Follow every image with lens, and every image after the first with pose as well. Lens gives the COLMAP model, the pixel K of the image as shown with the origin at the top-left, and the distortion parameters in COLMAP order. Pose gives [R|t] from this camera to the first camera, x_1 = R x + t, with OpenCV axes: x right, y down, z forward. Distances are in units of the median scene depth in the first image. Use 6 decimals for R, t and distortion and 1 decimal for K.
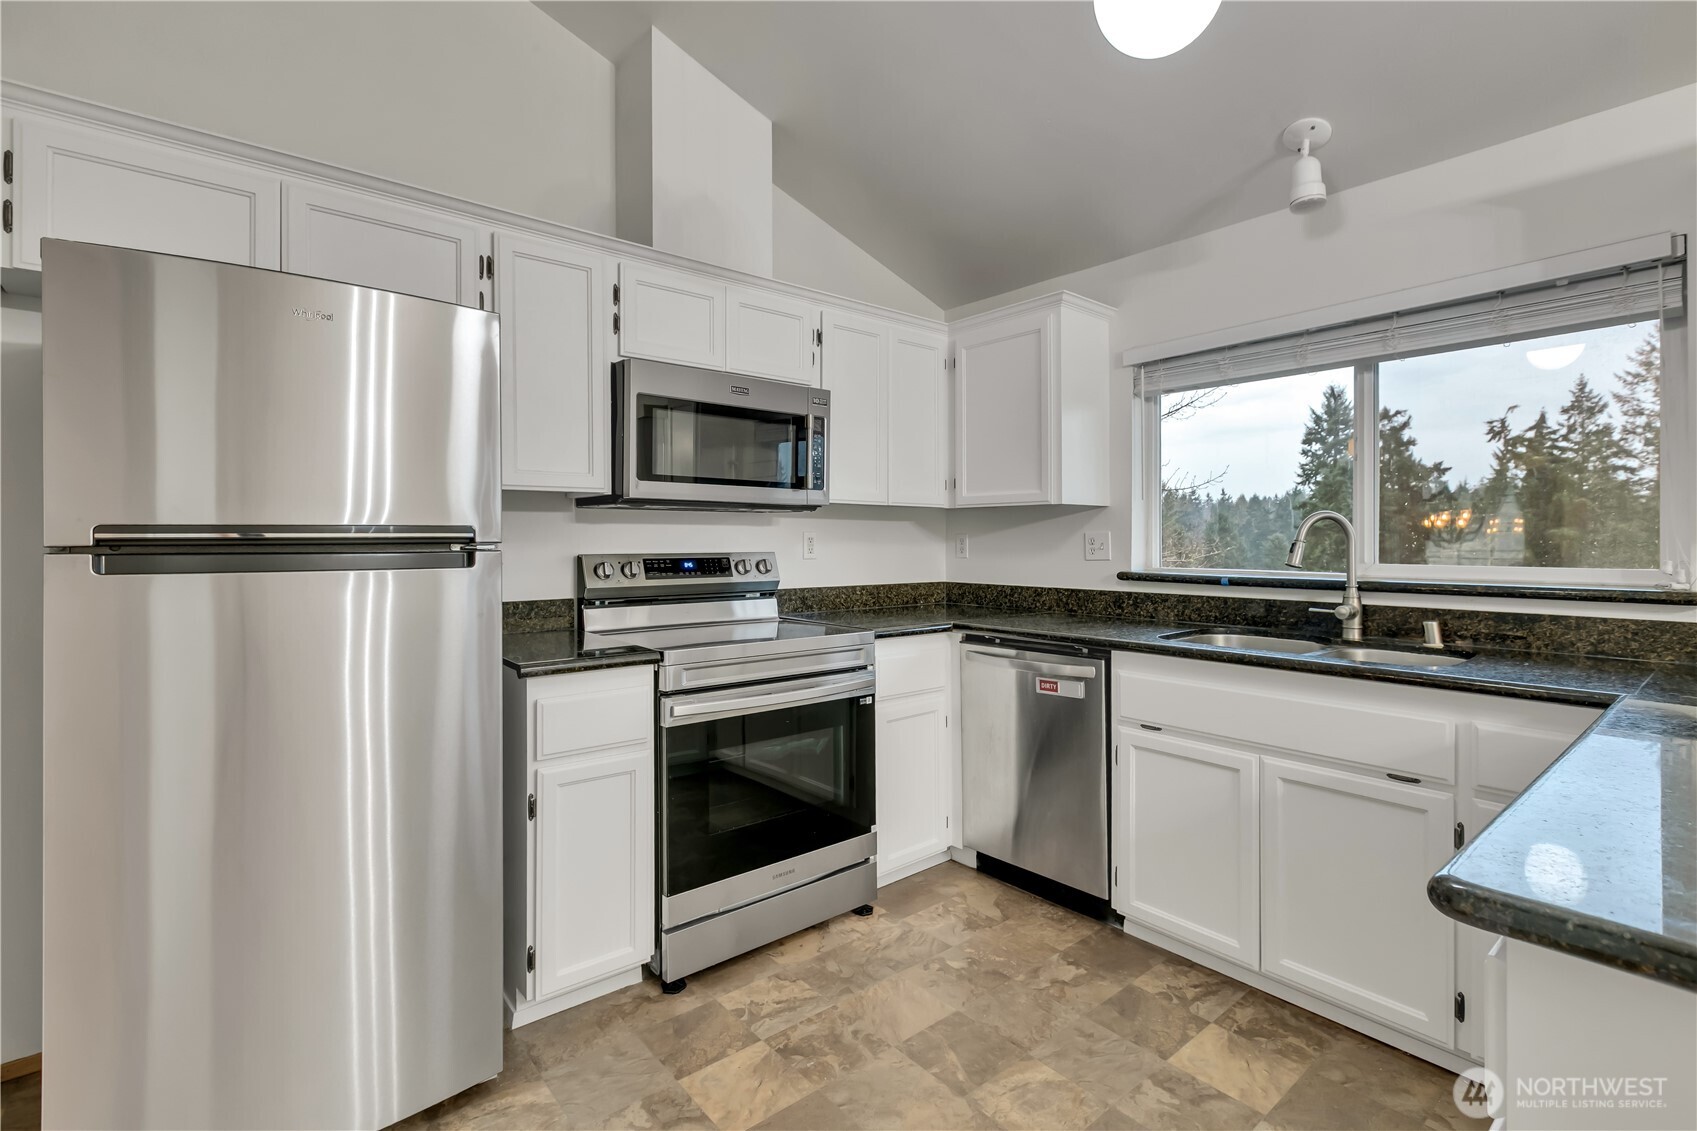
lens RADIAL K [[768.8, 0, 841.5], [0, 768.8, 537.4], [0, 0, 1]] dist [-0.001579, 0.000557]
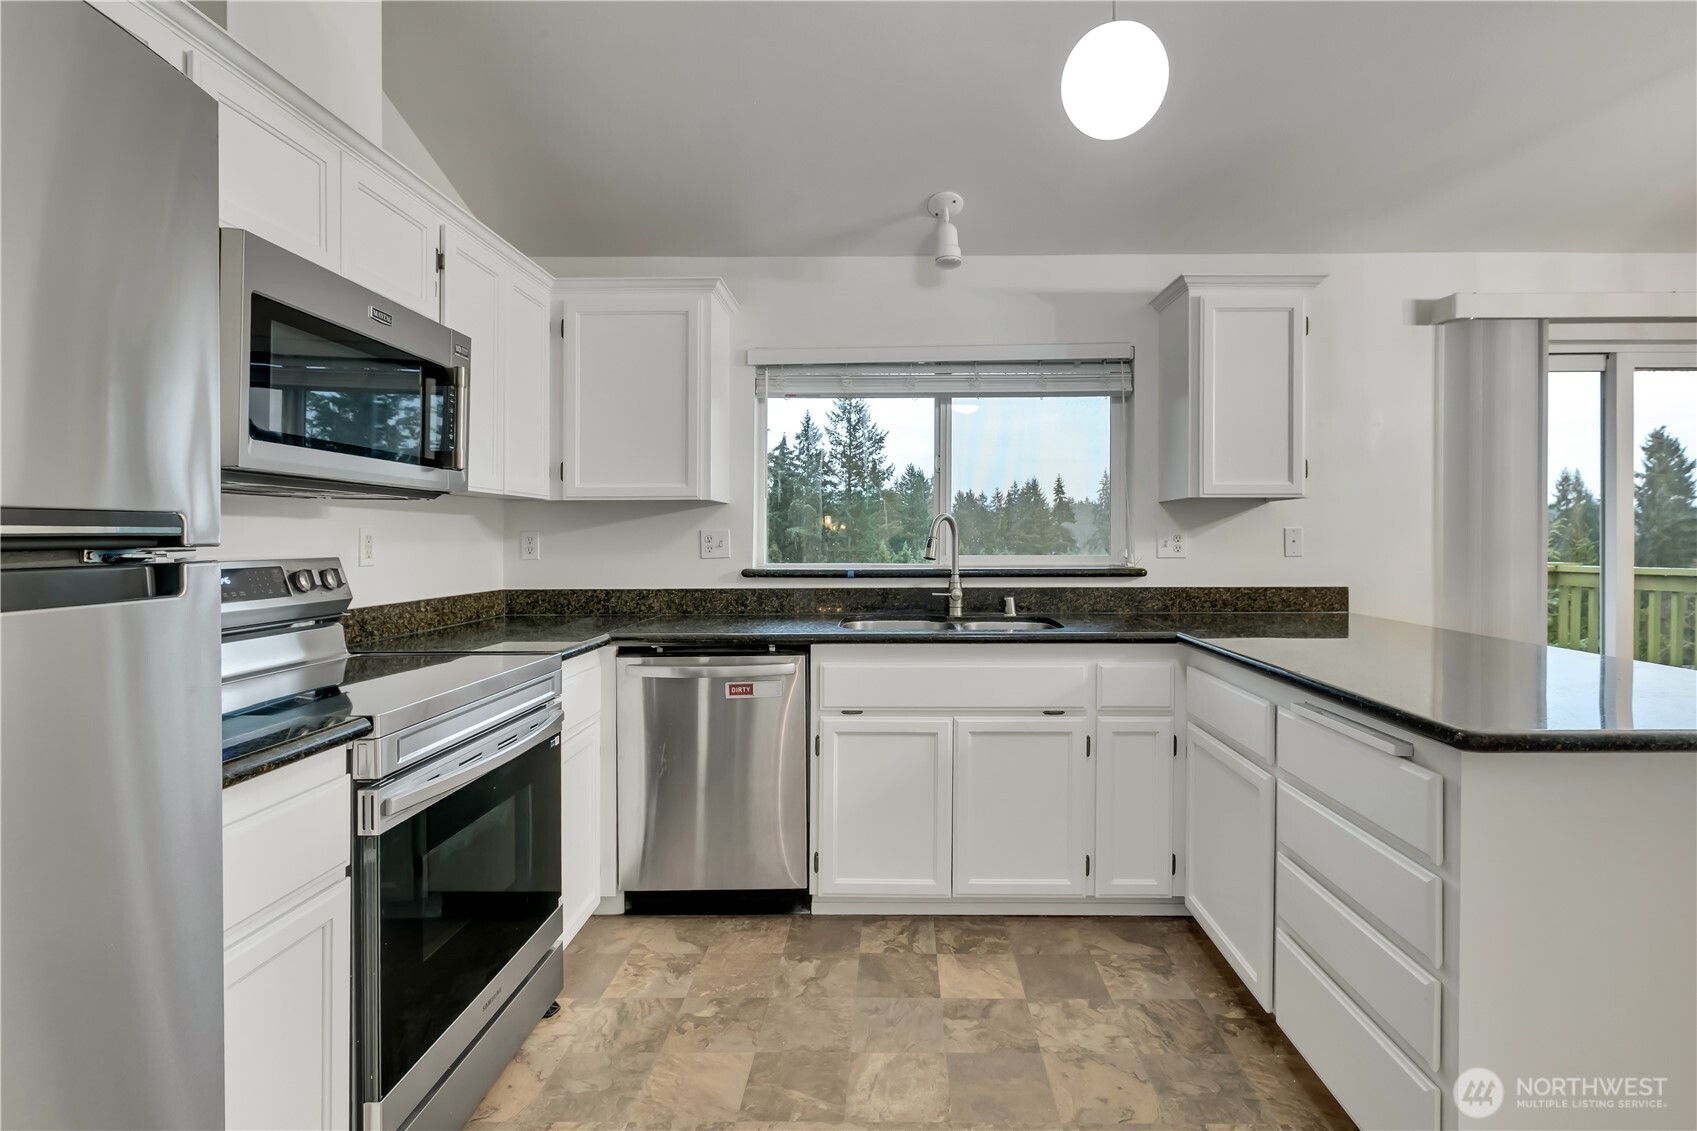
lens RADIAL K [[810.2, 0, 875.8], [0, 810.2, 538.5], [0, 0, 1]] dist [0.001703, 0.001307]
pose [[0.655772, -0.004312, 0.754947, -0.395363], [0.000721, 0.999987, 0.005086, -0.000761], [-0.754959, -0.002791, 0.655766, 0.213975]]
